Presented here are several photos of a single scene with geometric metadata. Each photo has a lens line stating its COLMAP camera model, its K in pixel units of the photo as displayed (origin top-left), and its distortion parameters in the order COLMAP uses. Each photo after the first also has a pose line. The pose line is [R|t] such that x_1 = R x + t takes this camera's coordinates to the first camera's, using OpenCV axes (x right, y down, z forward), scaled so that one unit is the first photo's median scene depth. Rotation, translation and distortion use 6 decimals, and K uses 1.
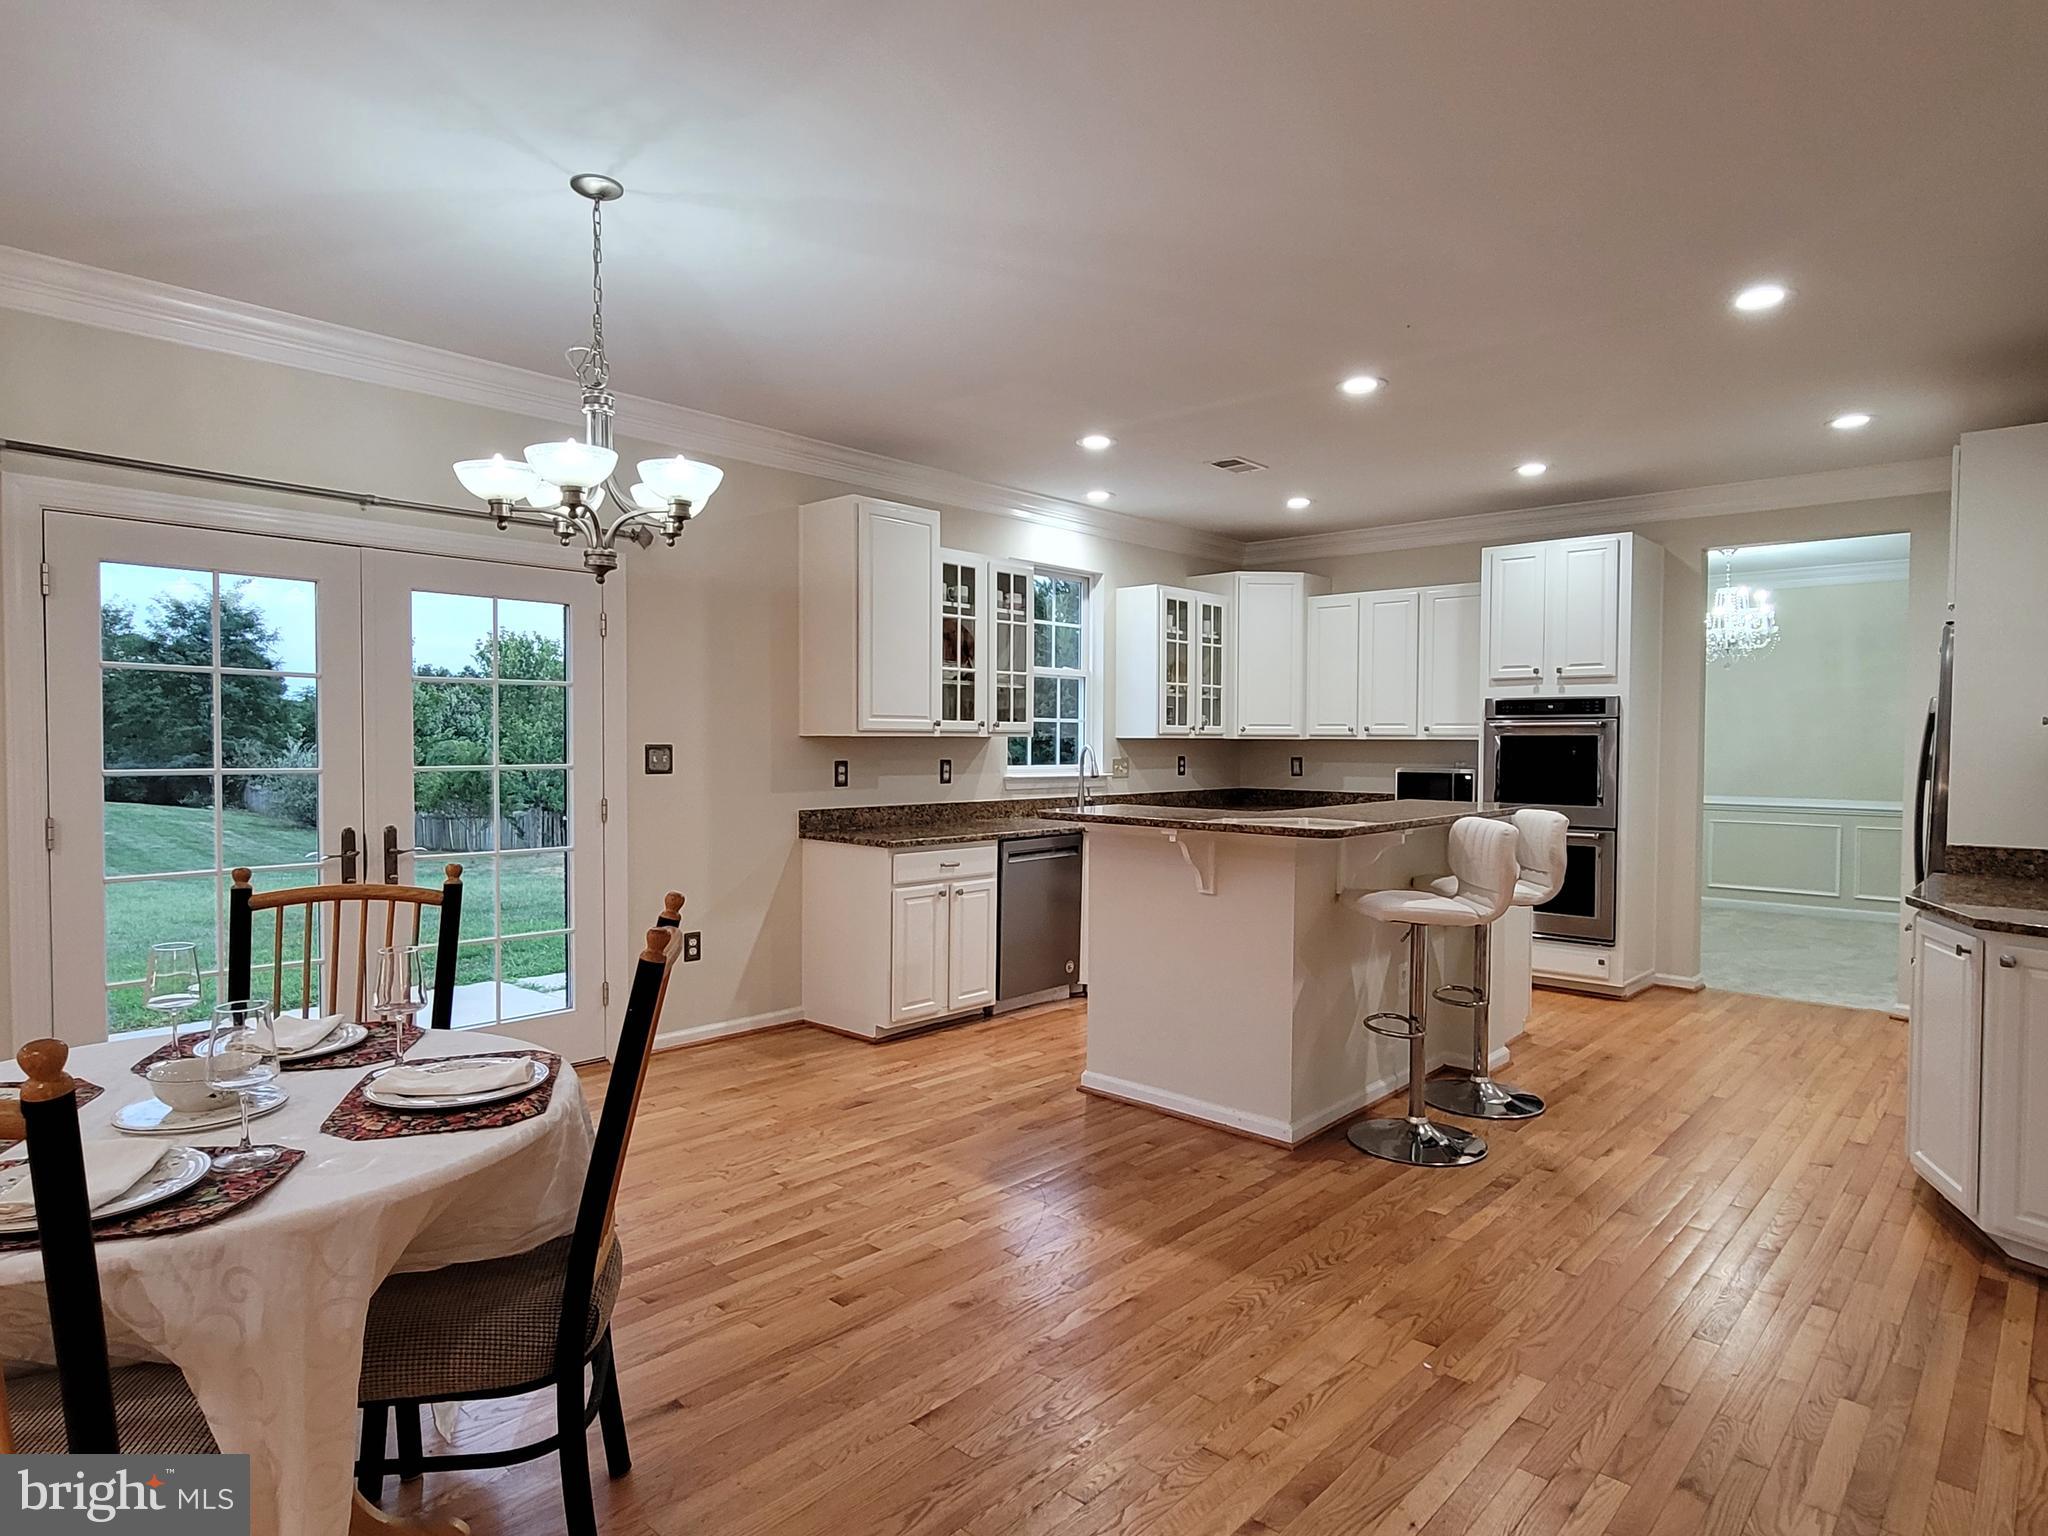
lens RADIAL K [[1144.3, 0, 1024.0], [0, 1144.3, 768.0], [0, 0, 1]] dist [0.001654, -0.000600]
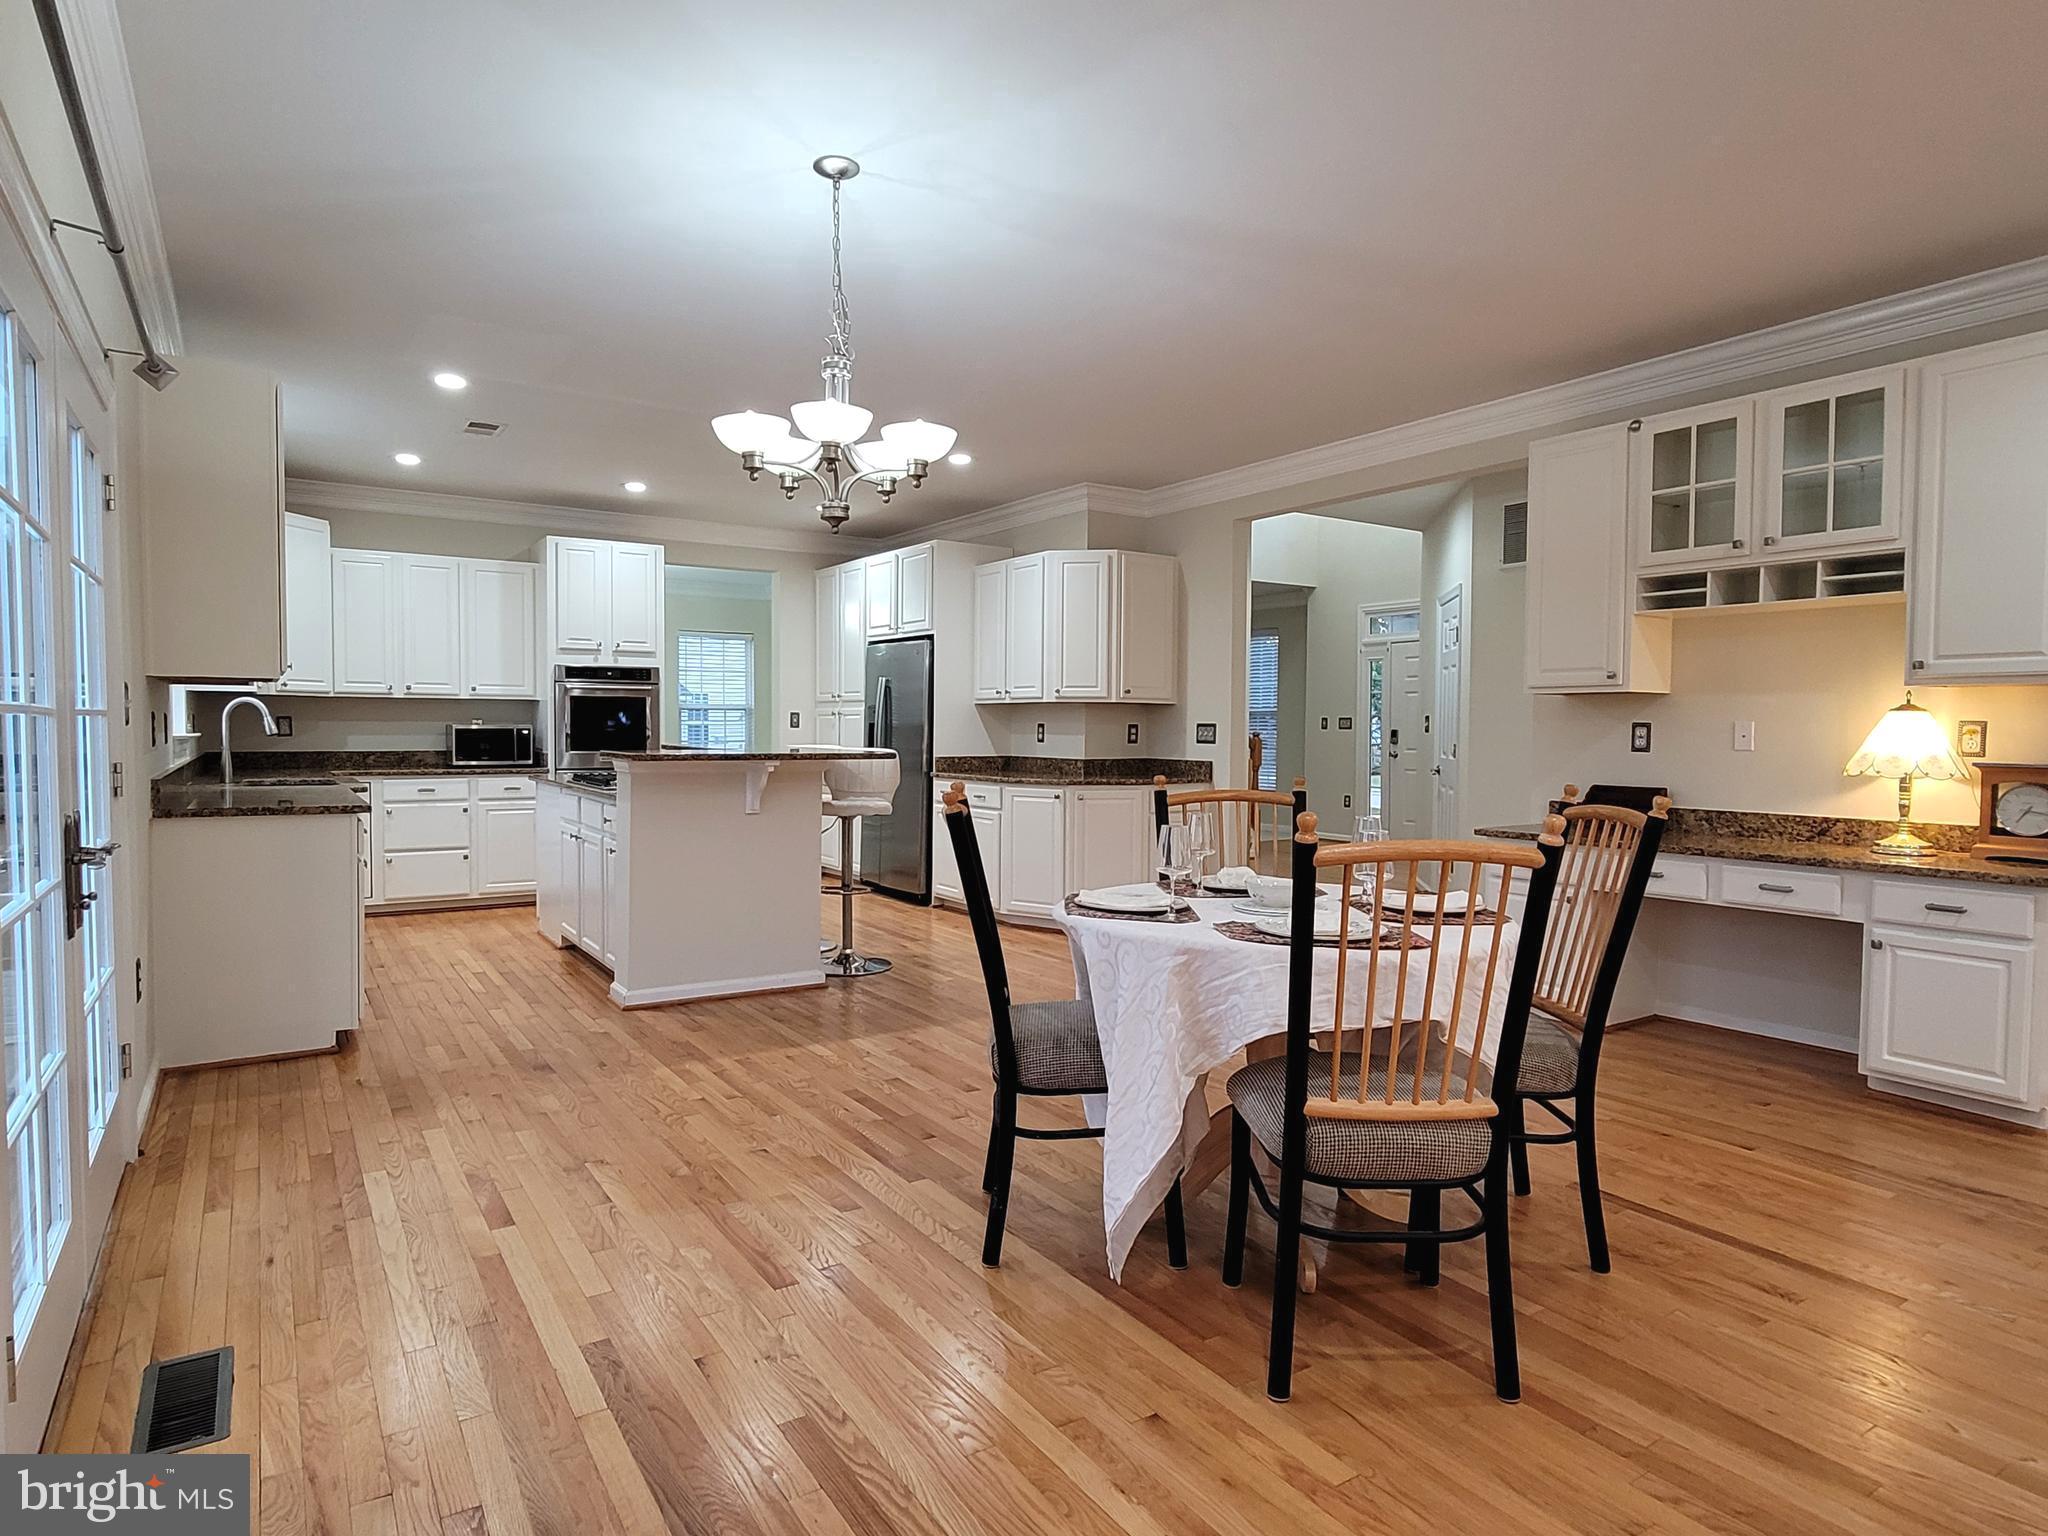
lens RADIAL K [[1144.3, 0, 1024.0], [0, 1144.3, 768.0], [0, 0, 1]] dist [0.001654, -0.000600]
pose [[0.233934, -0.045743, 0.971176, -0.654759], [0.019631, 0.998911, 0.042321, 0.005718], [-0.972054, 0.009165, 0.234578, 0.264877]]
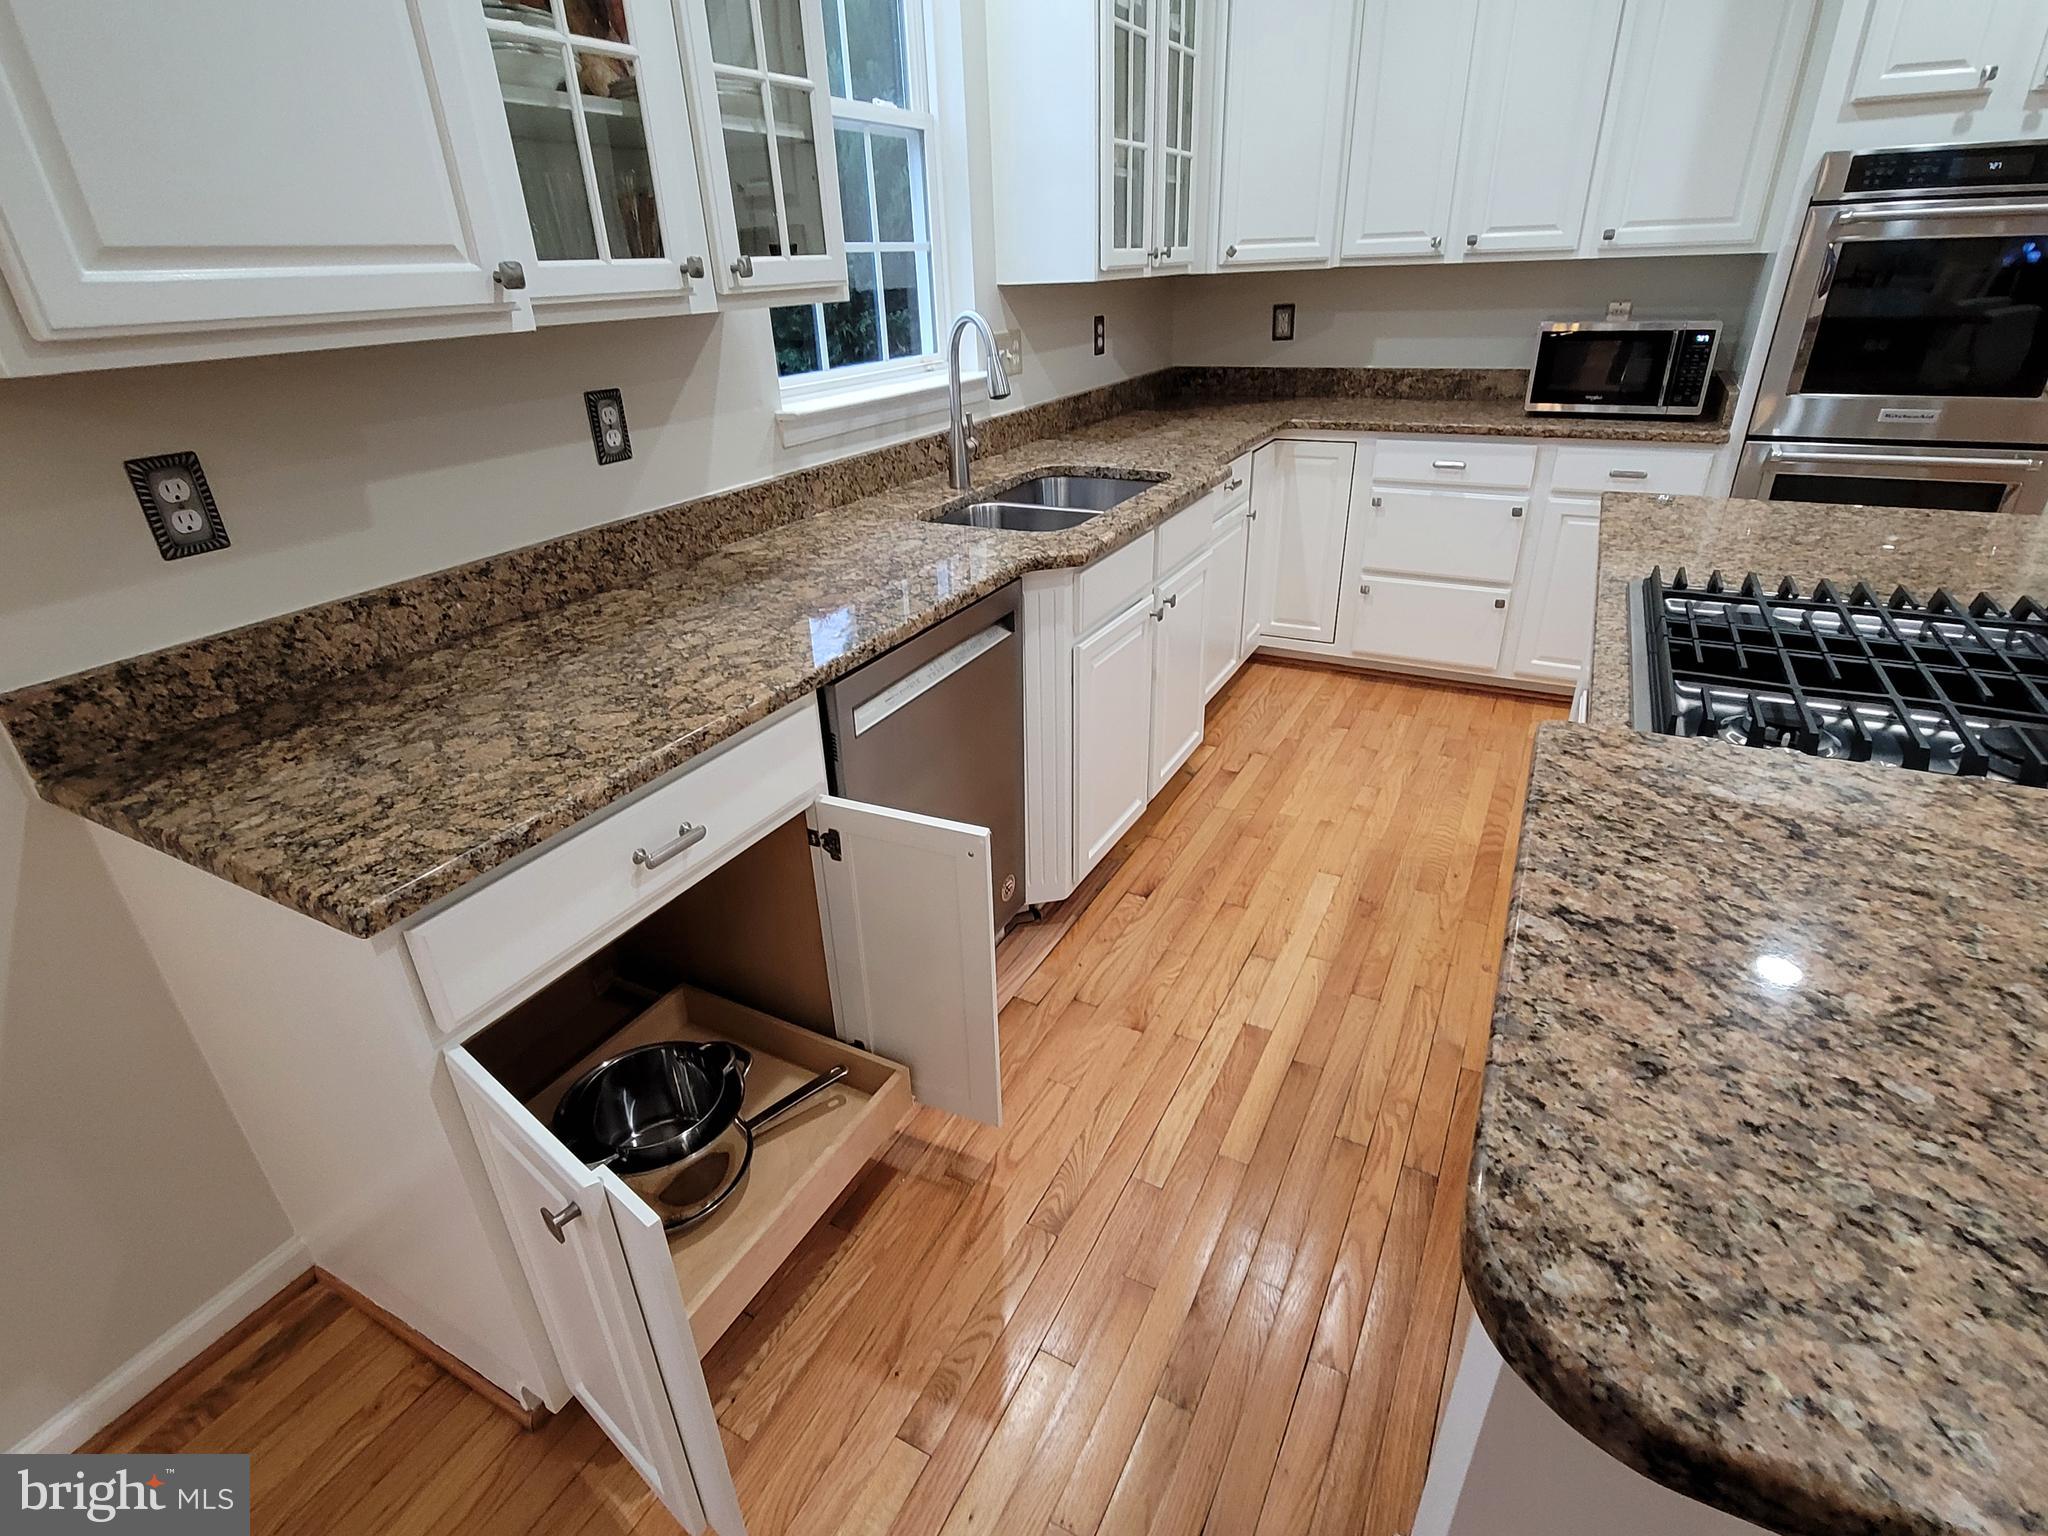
lens RADIAL K [[1007.0, 0, 1010.1], [0, 1007.0, 764.7], [0, 0, 1]] dist [0.001657, -0.004630]
pose [[0.970173, -0.144320, 0.194773, -0.024586], [0.049451, 0.904400, 0.423810, -0.026684], [-0.237317, -0.401538, 0.884561, 0.648961]]
